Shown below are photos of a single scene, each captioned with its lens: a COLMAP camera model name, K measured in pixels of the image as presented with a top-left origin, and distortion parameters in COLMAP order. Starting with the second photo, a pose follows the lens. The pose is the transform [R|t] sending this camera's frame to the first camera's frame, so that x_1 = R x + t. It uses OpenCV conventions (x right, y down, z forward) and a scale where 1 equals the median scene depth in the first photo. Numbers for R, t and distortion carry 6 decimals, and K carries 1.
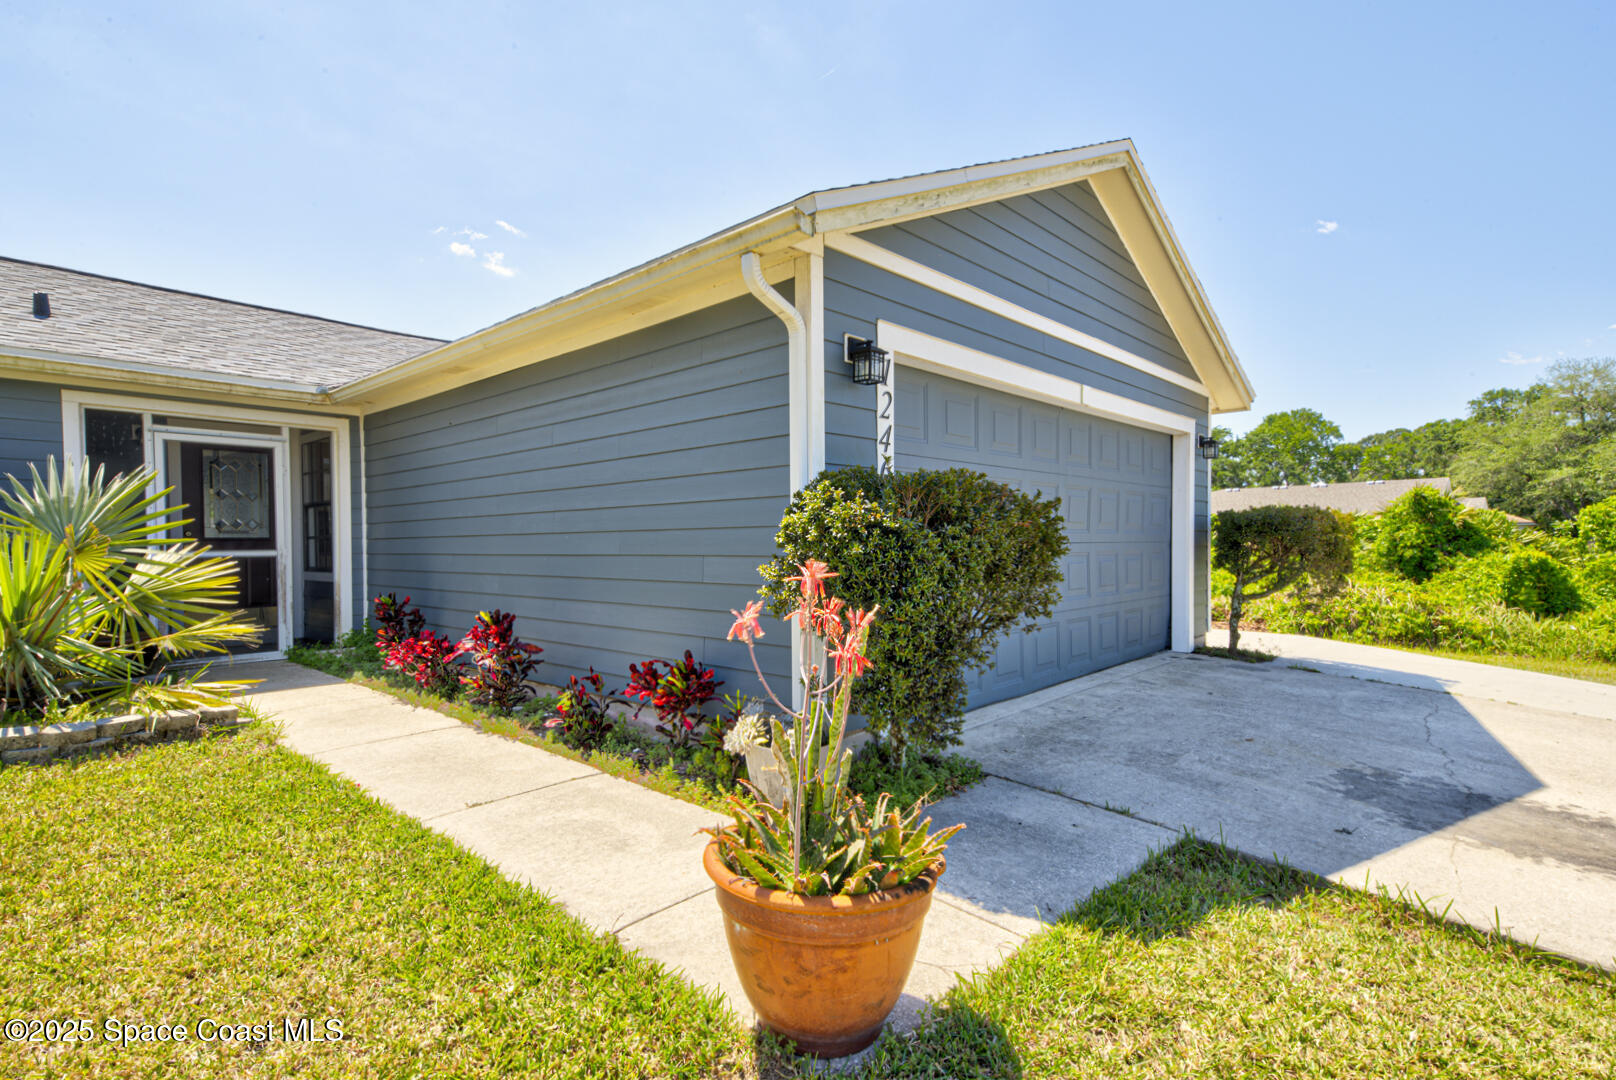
lens RADIAL K [[796.6, 0, 808.0], [0, 796.6, 540.0], [0, 0, 1]] dist [0.037890, -0.000404]
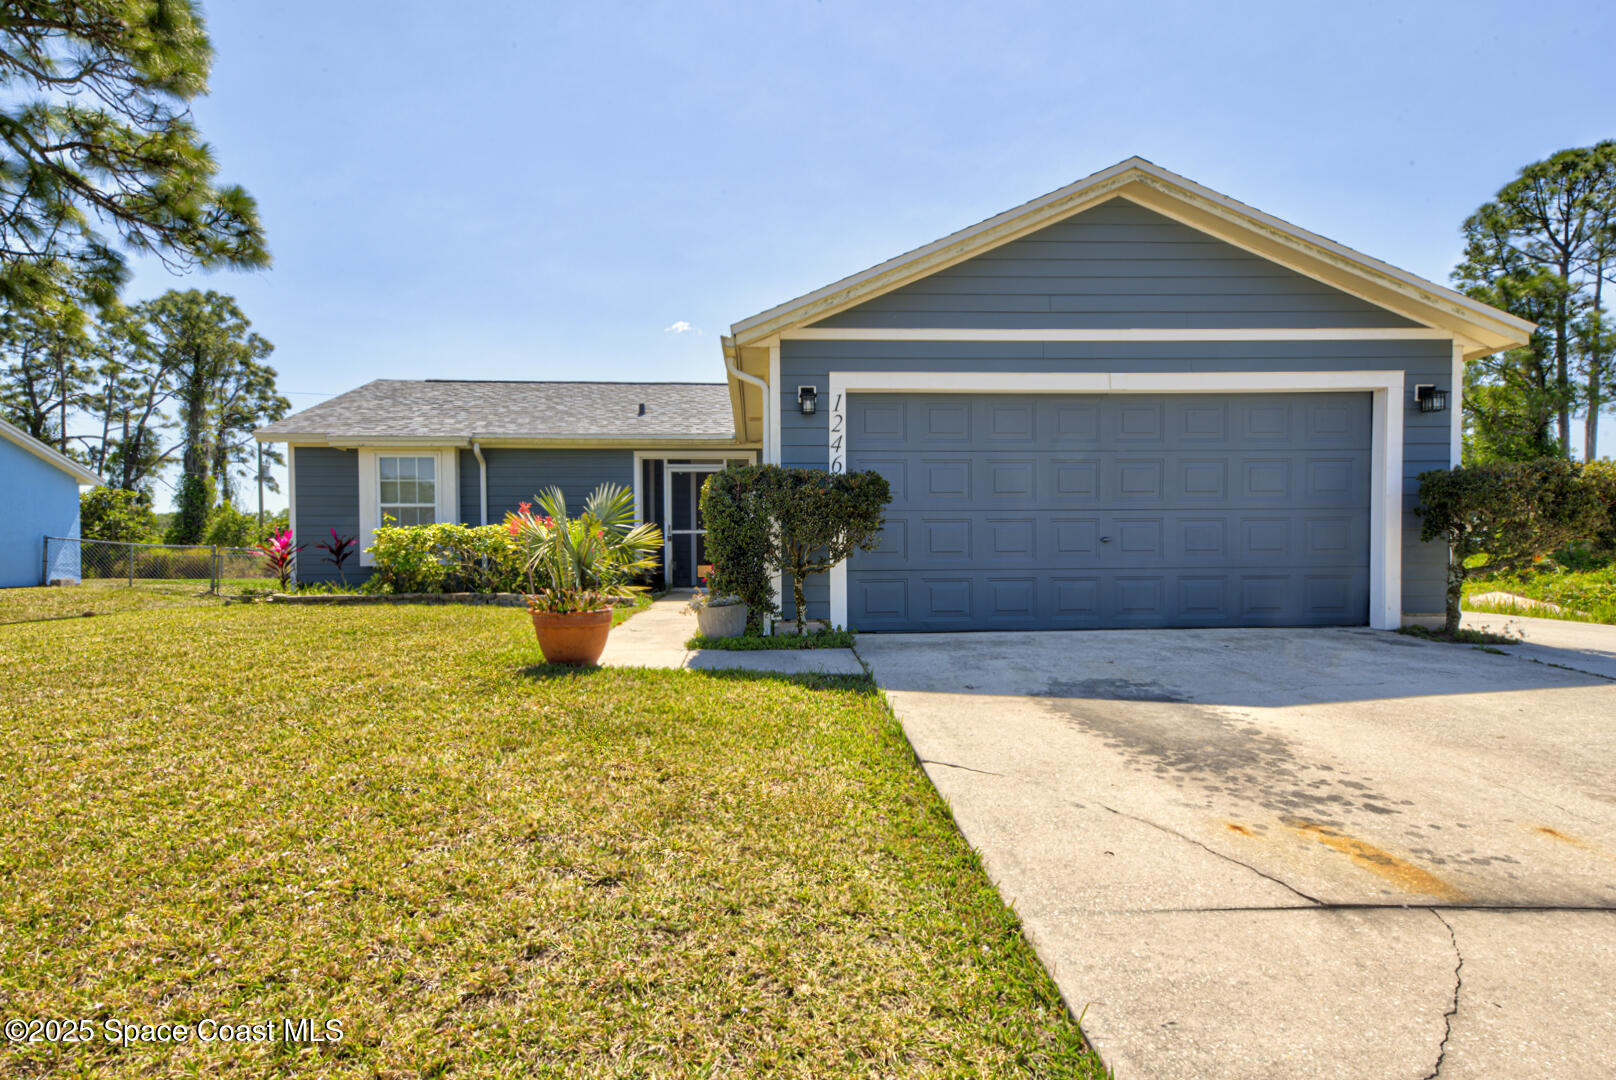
lens RADIAL K [[796.6, 0, 808.0], [0, 796.6, 540.0], [0, 0, 1]] dist [0.037890, -0.000404]
pose [[0.719112, -0.005514, -0.694872, 0.849562], [0.004058, 0.999985, -0.003736, 0.053269], [0.694882, -0.000133, 0.719123, -0.149717]]
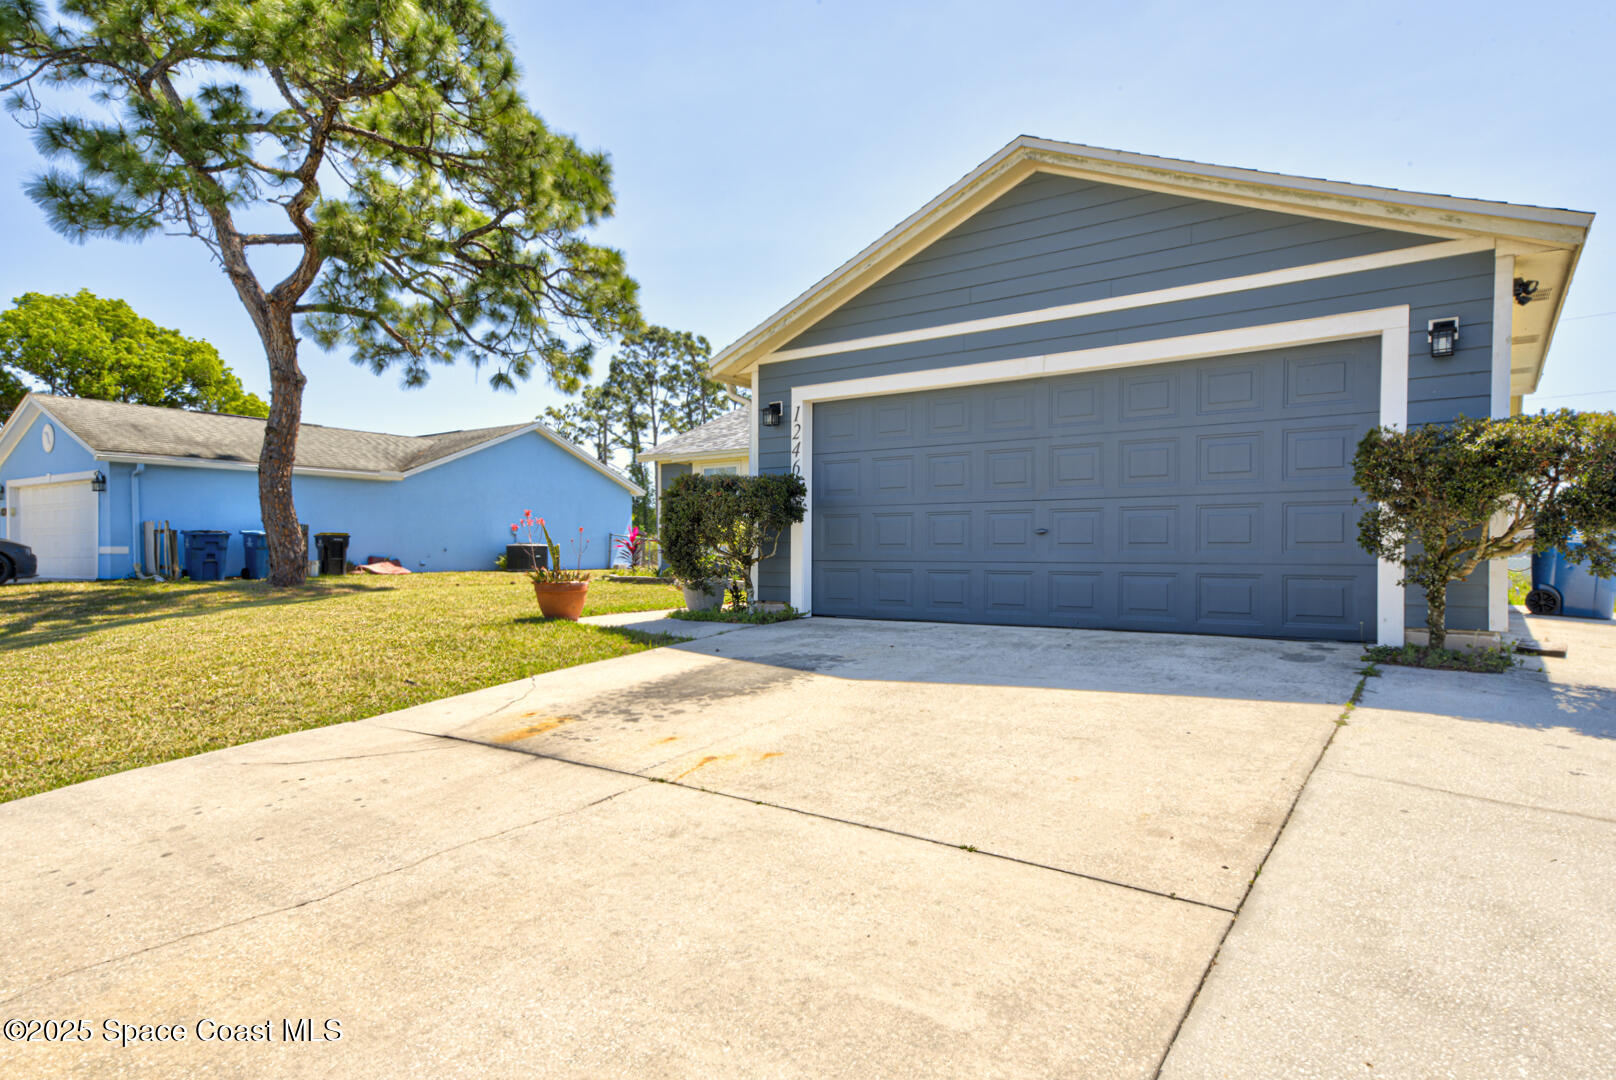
lens RADIAL K [[917.7, 0, 808.0], [0, 917.7, 540.0], [0, 0, 1]] dist [0.021937, 0.001445]
pose [[0.125474, -0.002408, -0.992094, 1.597172], [0.004556, 0.999988, -0.001851, 0.062991], [0.992086, -0.004288, 0.125483, 0.539421]]
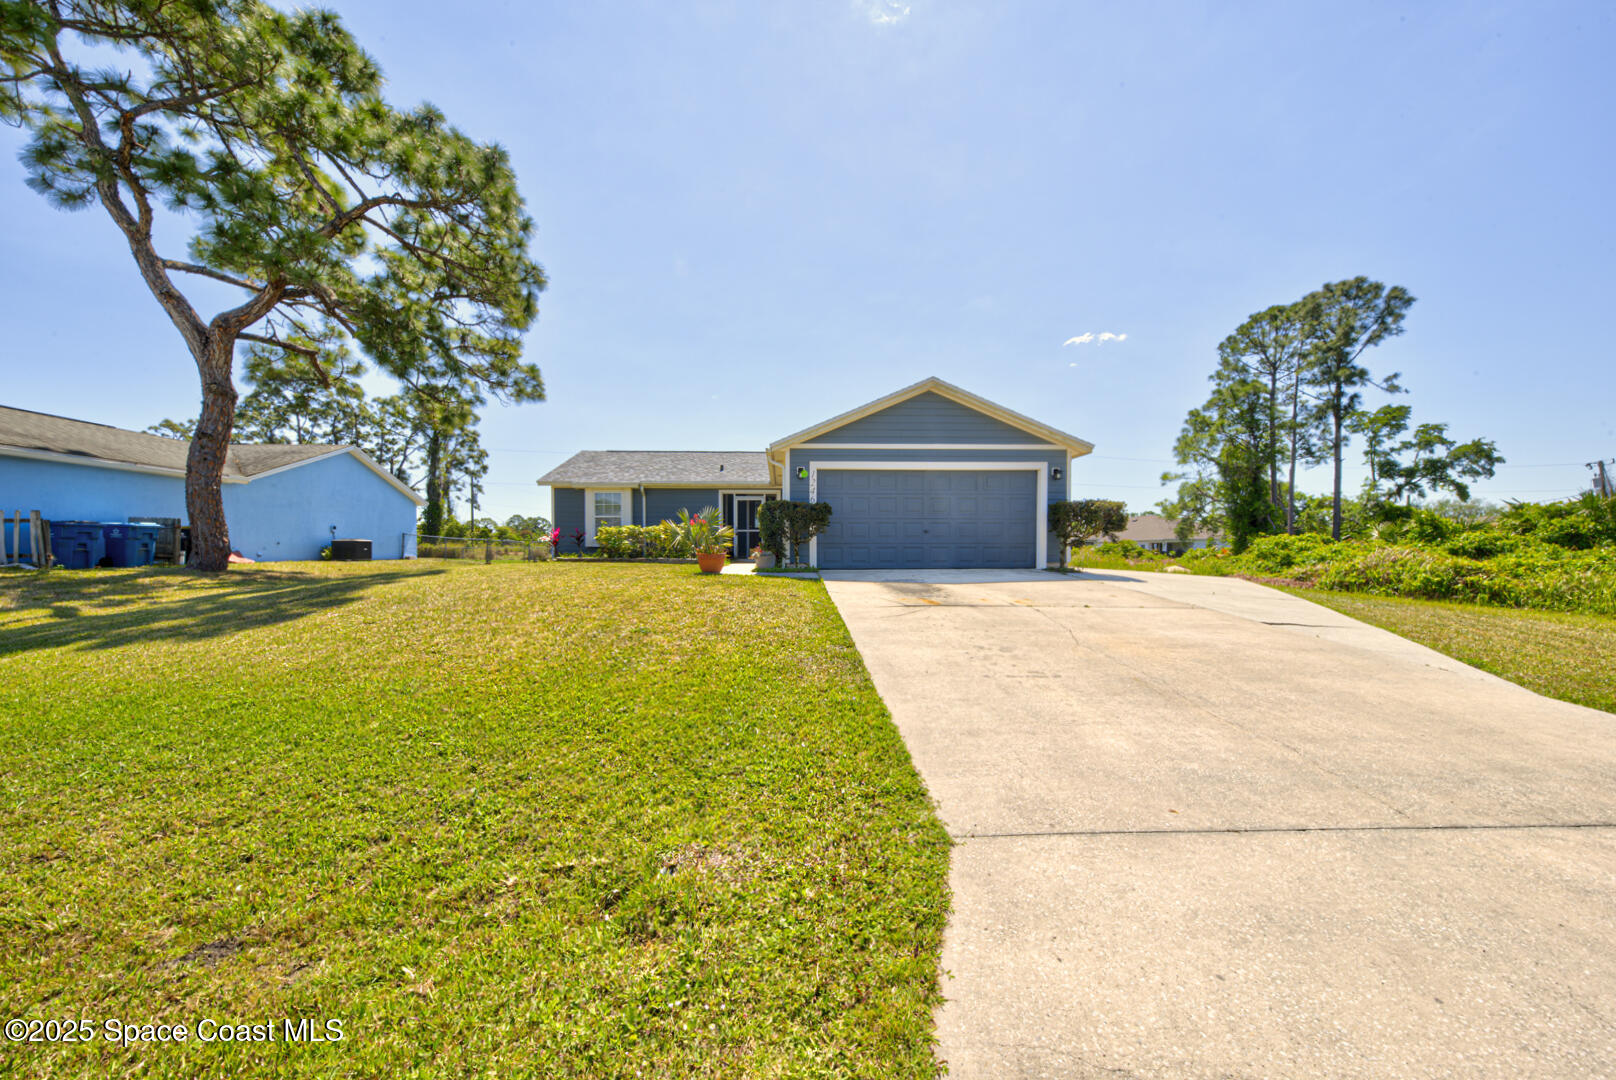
lens RADIAL K [[555.6, 0, 808.0], [0, 555.6, 540.0], [0, 0, 1]] dist [0.000744, 0.000017]
pose [[0.707678, -0.006569, -0.706504, 1.452816], [-0.000457, 0.999952, -0.009755, 0.102170], [0.706535, 0.007226, 0.707641, -0.691063]]
